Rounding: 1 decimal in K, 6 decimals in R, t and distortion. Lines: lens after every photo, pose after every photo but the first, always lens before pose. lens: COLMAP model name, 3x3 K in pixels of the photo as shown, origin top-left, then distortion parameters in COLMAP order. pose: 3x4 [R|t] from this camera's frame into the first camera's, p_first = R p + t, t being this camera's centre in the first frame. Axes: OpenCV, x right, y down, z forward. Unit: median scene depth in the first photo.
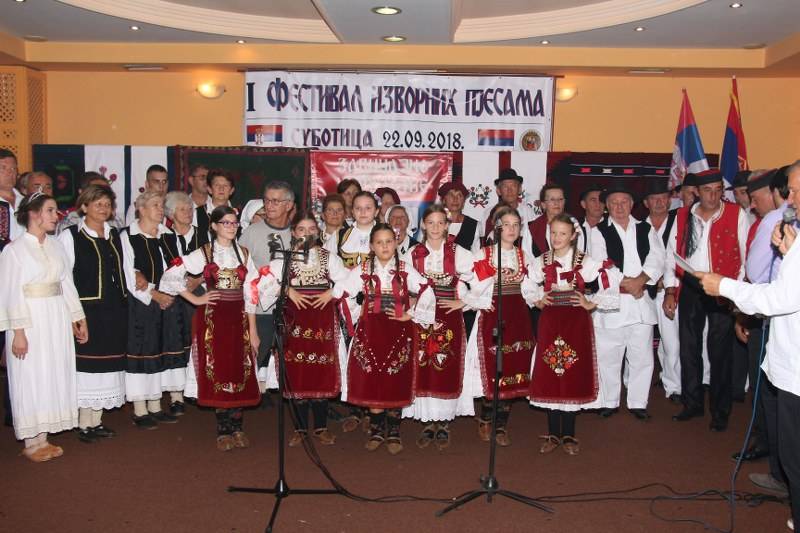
lens RADIAL K [[817.7, 0, 397.9], [0, 817.7, 274.1], [0, 0, 1]] dist [-0.110025, 0.271351]
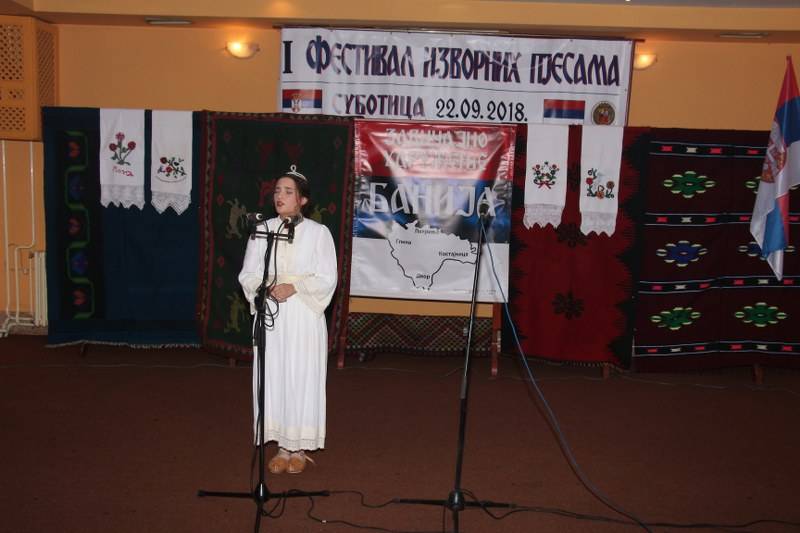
lens RADIAL K [[817.7, 0, 397.9], [0, 817.7, 274.1], [0, 0, 1]] dist [-0.110025, 0.271351]
pose [[0.999490, 0.023776, -0.021295, -0.036760], [-0.023039, 0.999149, 0.034211, -0.015109], [0.022090, -0.033703, 0.999188, 0.112496]]
